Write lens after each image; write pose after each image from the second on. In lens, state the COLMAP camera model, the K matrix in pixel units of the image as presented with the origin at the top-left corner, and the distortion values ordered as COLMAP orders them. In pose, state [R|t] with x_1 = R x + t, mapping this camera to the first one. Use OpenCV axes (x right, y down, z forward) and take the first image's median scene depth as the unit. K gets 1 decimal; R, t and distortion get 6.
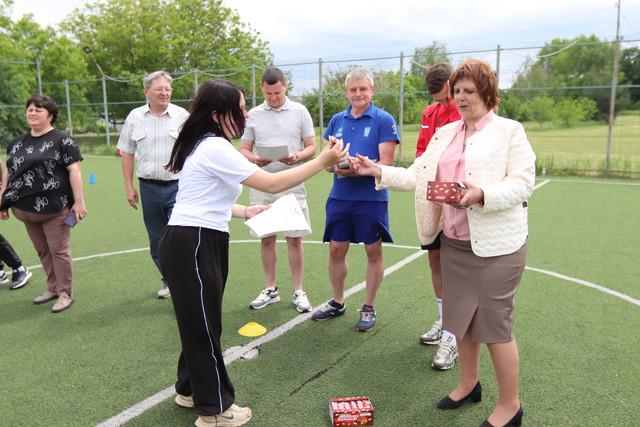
lens RADIAL K [[729.1, 0, 319.6], [0, 729.1, 244.9], [0, 0, 1]] dist [0.003894, -0.001927]
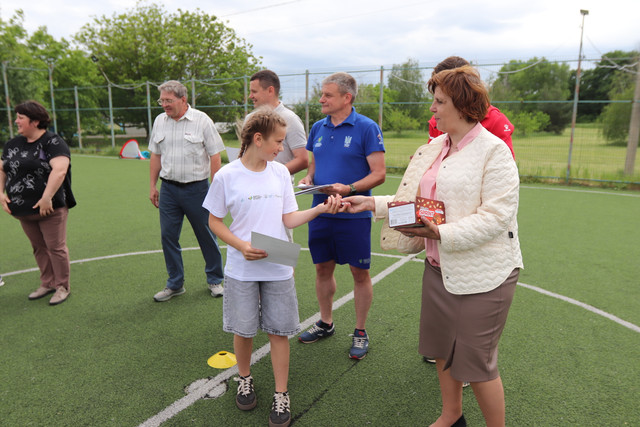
lens RADIAL K [[483.6, 0, 320.0], [0, 483.6, 213.5], [0, 0, 1]] dist [-0.009032, 0.003634]
pose [[0.999791, 0.015722, 0.013097, 0.013929], [-0.015917, 0.999762, 0.014911, -0.053211], [-0.012860, -0.015116, 0.999803, 0.275504]]
